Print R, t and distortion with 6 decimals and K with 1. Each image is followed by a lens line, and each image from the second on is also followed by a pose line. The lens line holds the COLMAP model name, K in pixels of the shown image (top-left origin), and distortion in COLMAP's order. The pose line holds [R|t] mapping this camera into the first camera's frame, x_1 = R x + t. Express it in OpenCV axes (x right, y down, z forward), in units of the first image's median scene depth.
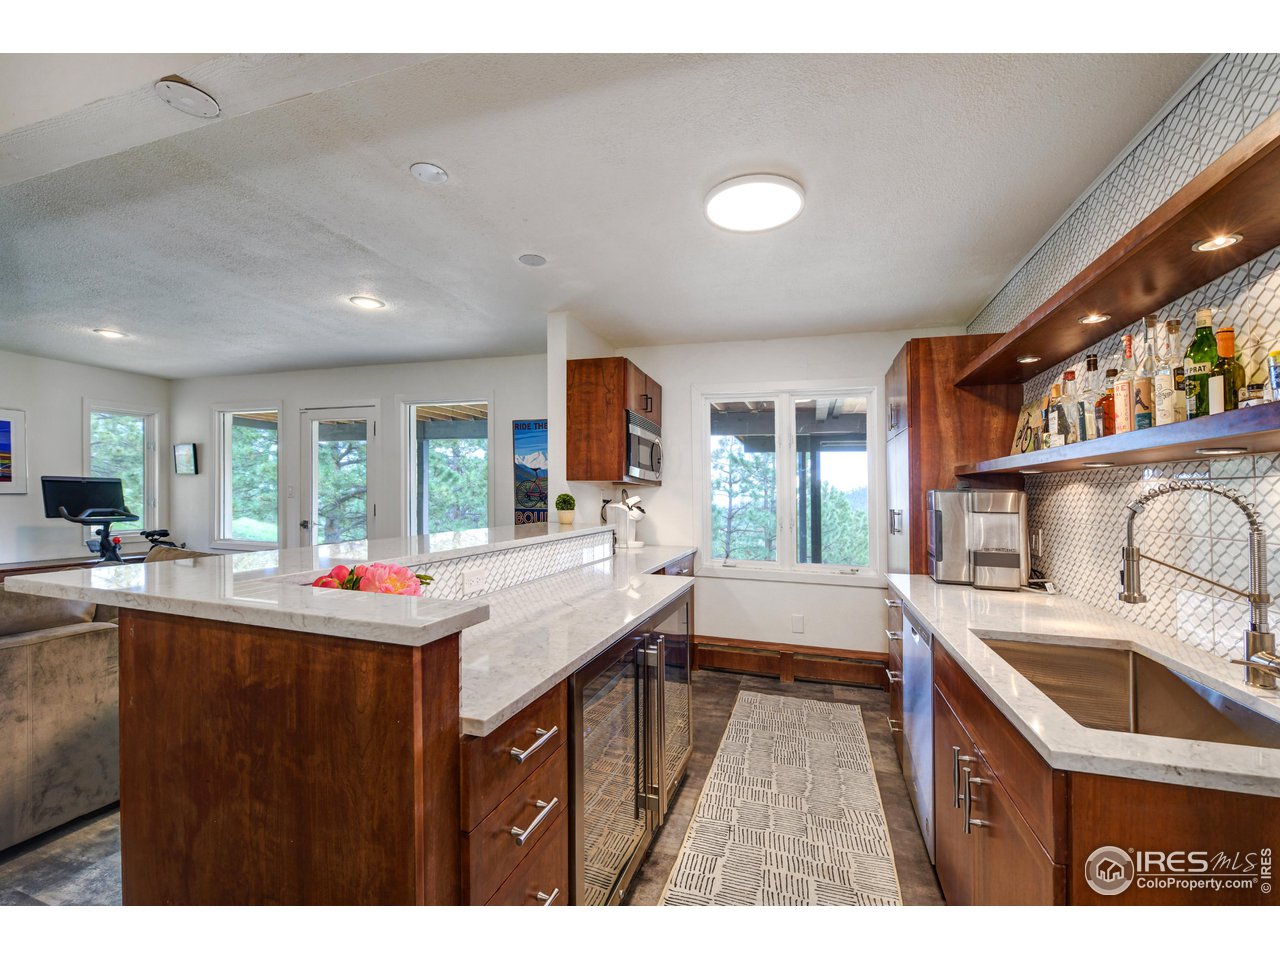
lens RADIAL K [[532.7, 0, 640.0], [0, 532.7, 480.0], [0, 0, 1]] dist [-0.014364, -0.000219]
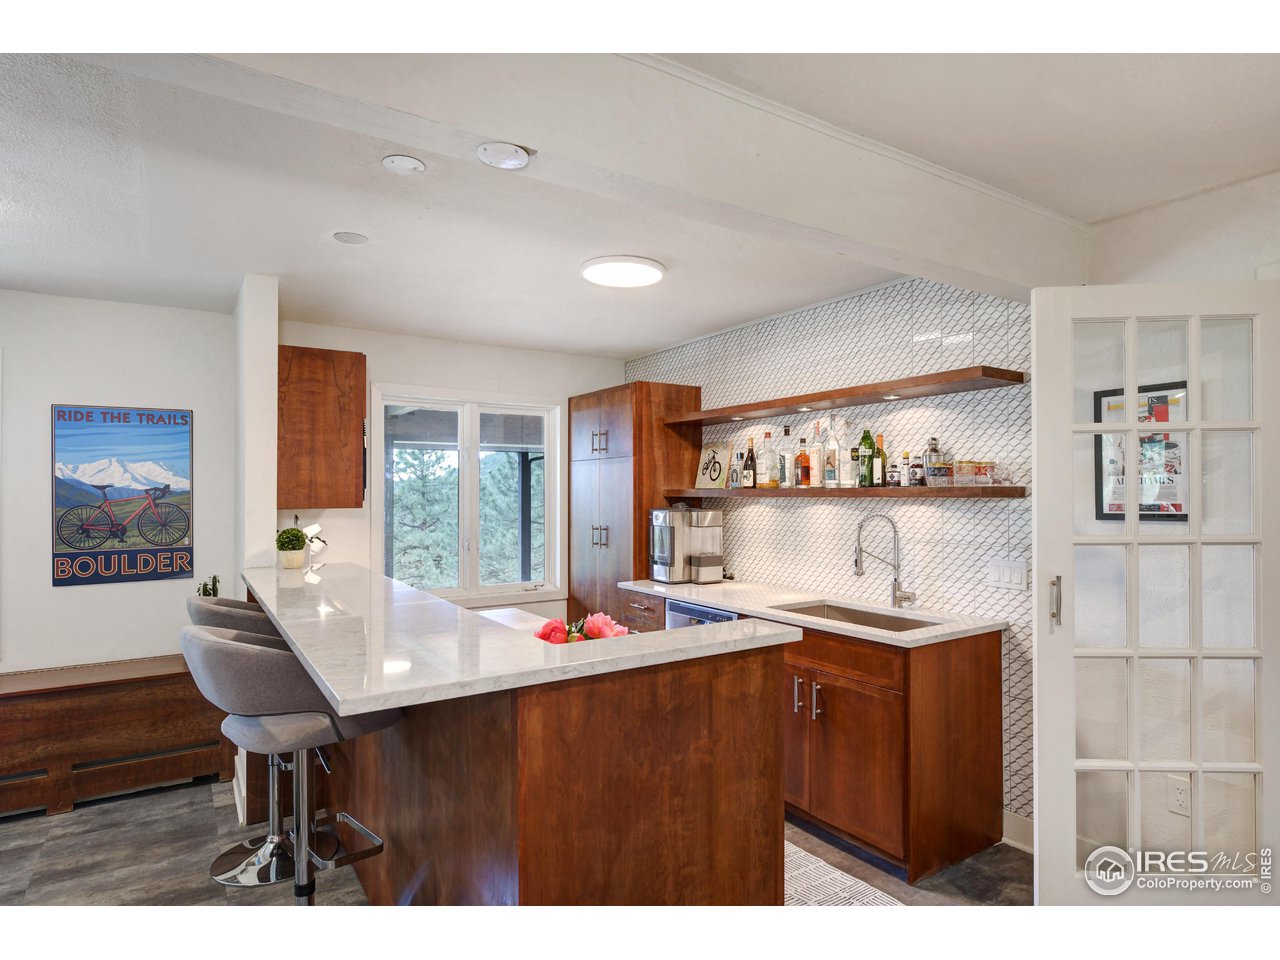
lens RADIAL K [[716.1, 0, 640.0], [0, 716.1, 480.0], [0, 0, 1]] dist [0.000539, 0.000384]
pose [[0.631835, -0.005390, 0.775084, -0.720462], [-0.003763, 0.999943, 0.010022, -0.062534], [-0.775094, -0.009249, 0.631778, -0.011515]]
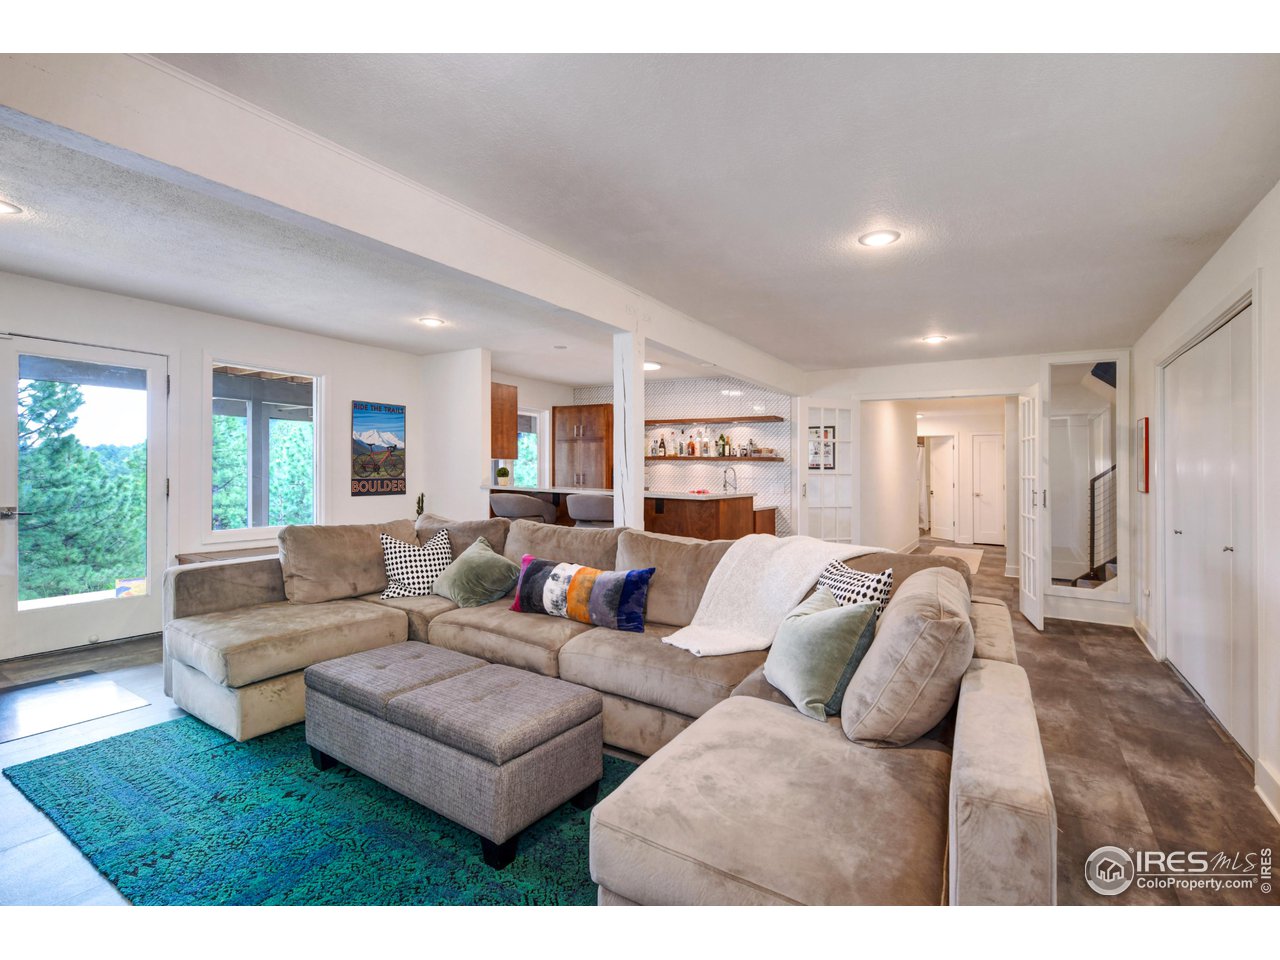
lens RADIAL K [[586.4, 0, 640.0], [0, 586.4, 480.0], [0, 0, 1]] dist [-0.000312, -0.010128]
pose [[0.256245, -0.028999, 0.966177, -2.093695], [-0.038120, 0.998469, 0.040078, -0.027204], [-0.965860, -0.047100, 0.254748, 0.155026]]
